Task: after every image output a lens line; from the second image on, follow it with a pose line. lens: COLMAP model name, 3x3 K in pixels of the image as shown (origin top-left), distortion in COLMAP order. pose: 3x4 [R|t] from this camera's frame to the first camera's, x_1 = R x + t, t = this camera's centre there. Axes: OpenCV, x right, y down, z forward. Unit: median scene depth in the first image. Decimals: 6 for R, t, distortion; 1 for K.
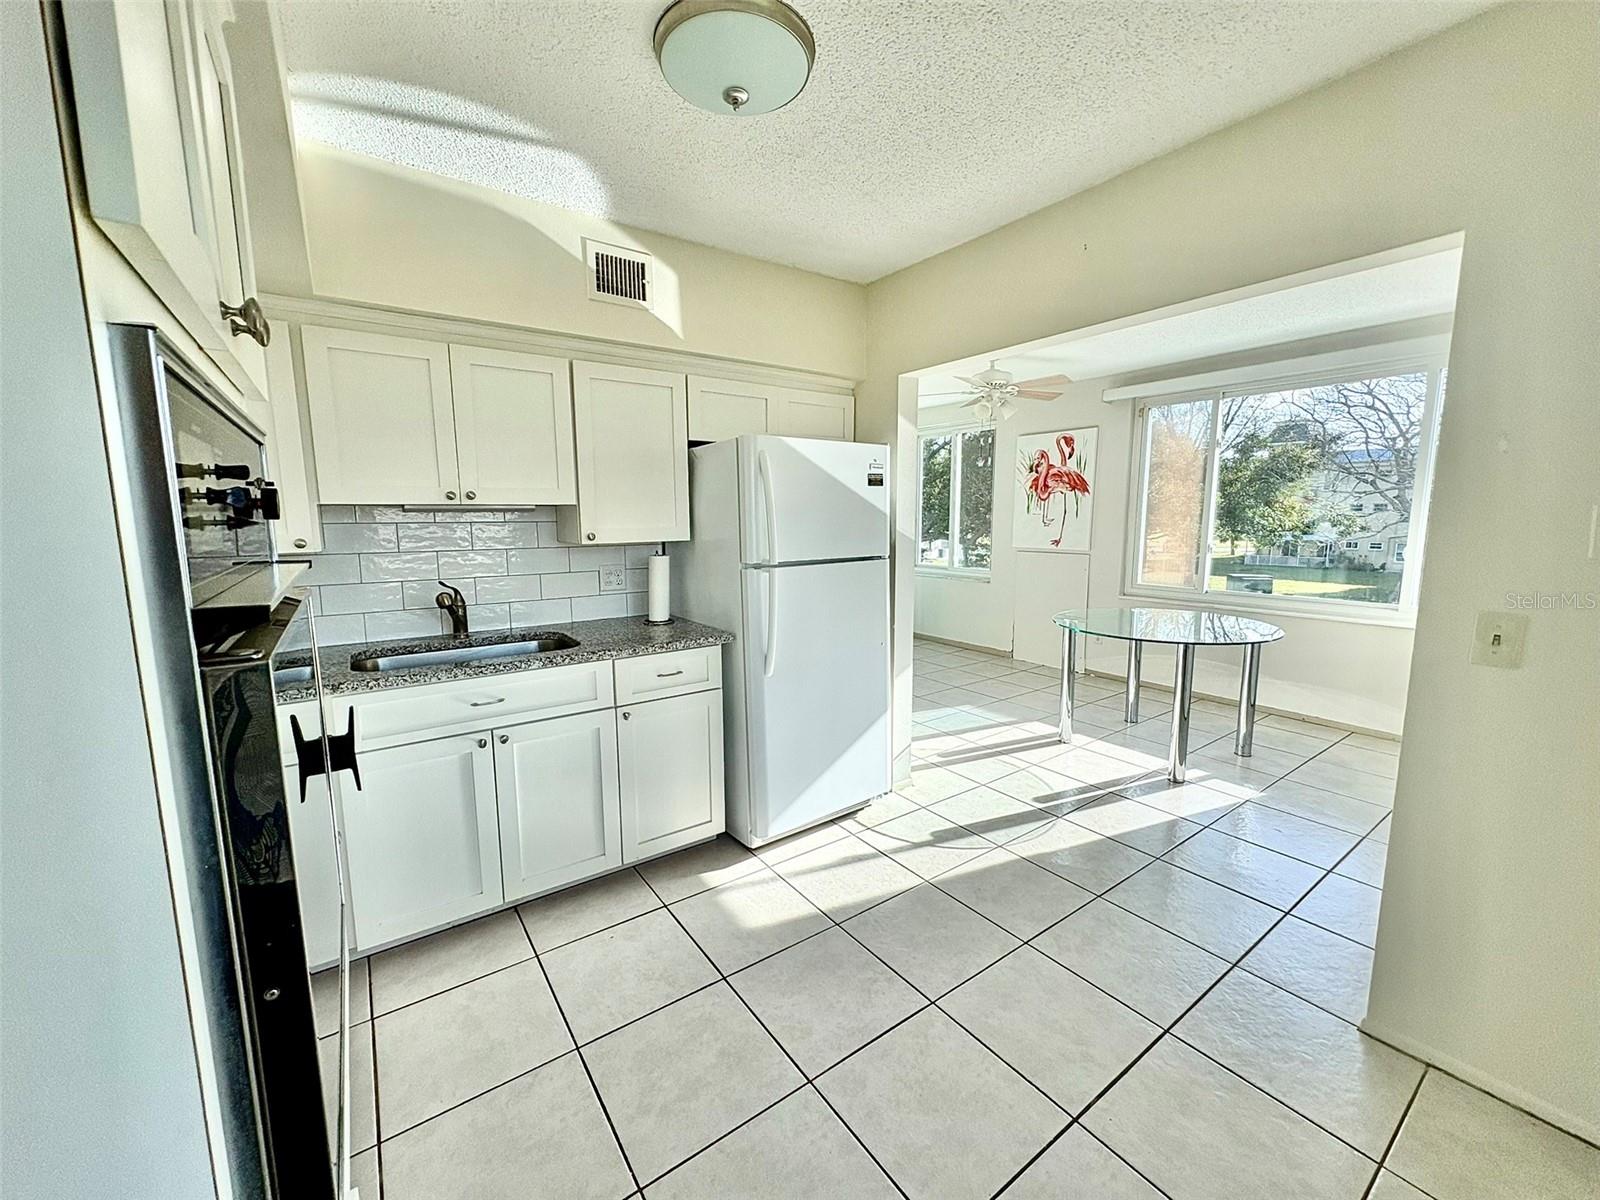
lens RADIAL K [[635.2, 0, 800.8], [0, 635.2, 598.6], [0, 0, 1]] dist [0.000080, -0.000147]
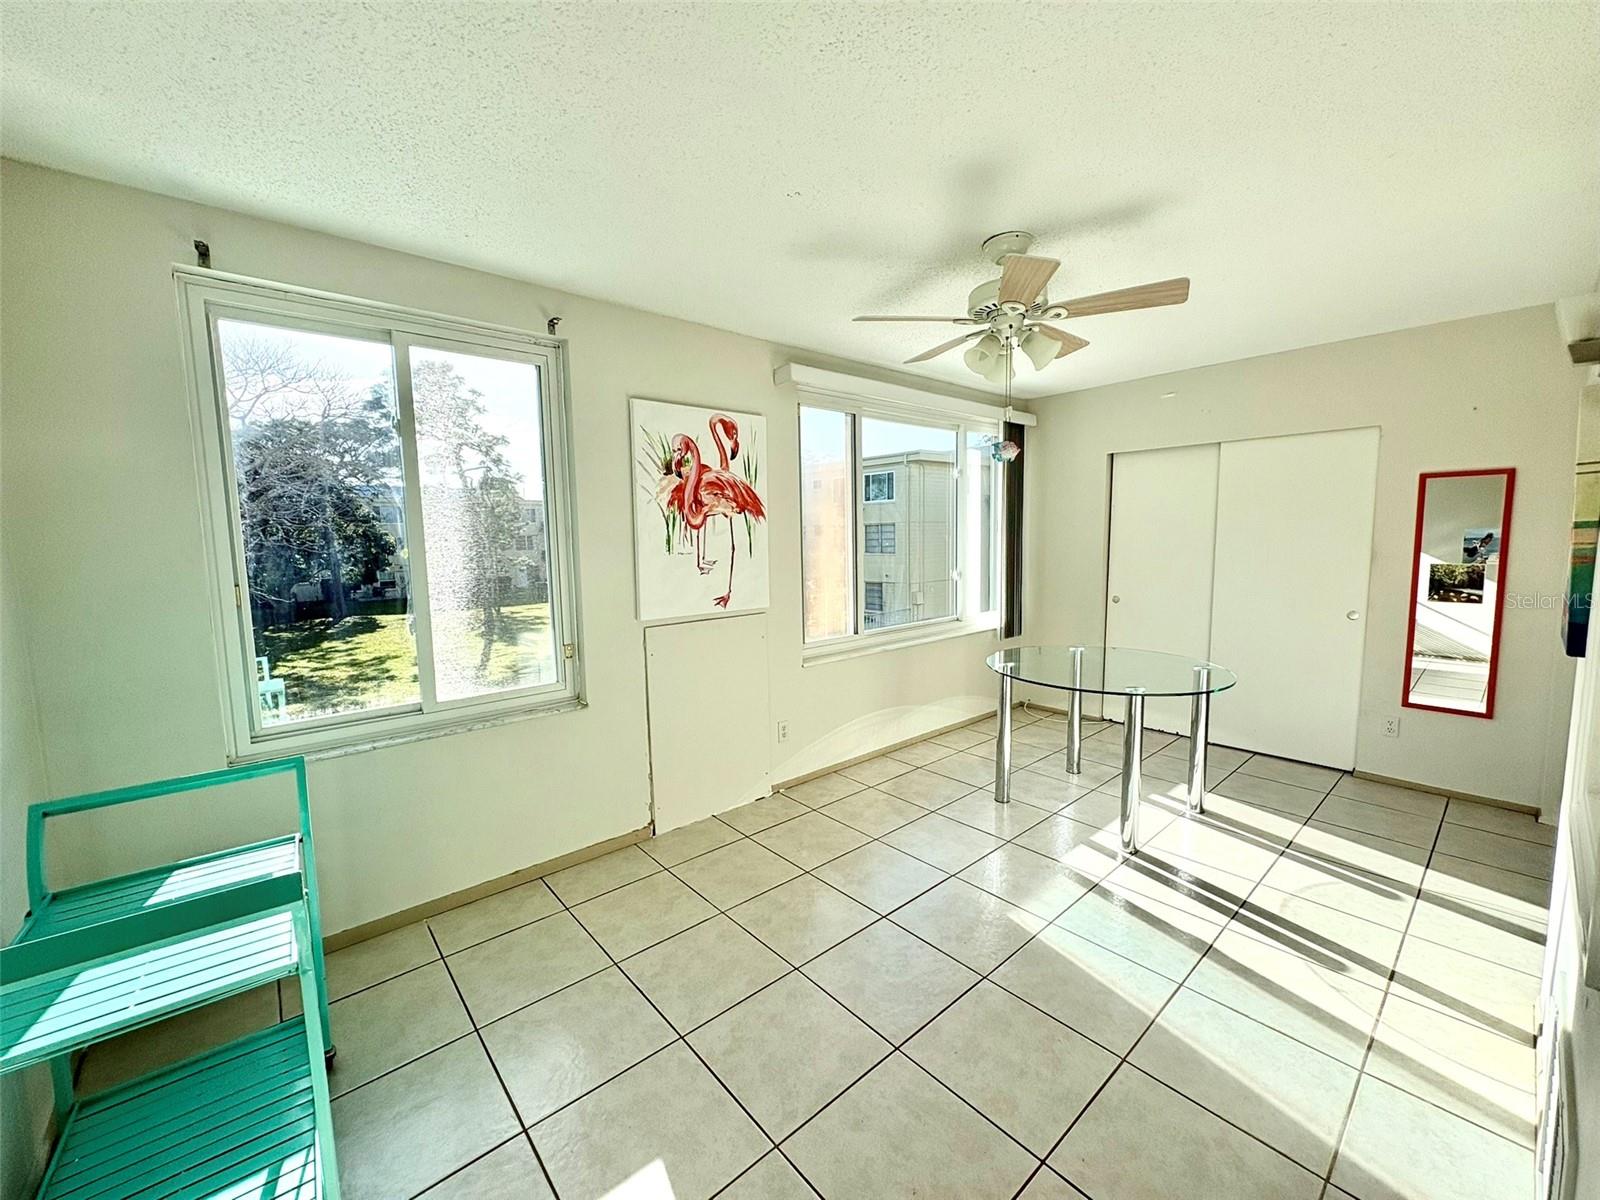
lens RADIAL K [[635.2, 0, 800.4], [0, 635.2, 598.0], [0, 0, 1]] dist [0.000080, -0.000147]
pose [[-0.095099, -0.091439, 0.991259, -0.182901], [0.149694, 0.983136, 0.105051, -0.143549], [-0.984148, 0.158375, -0.079807, 0.993149]]
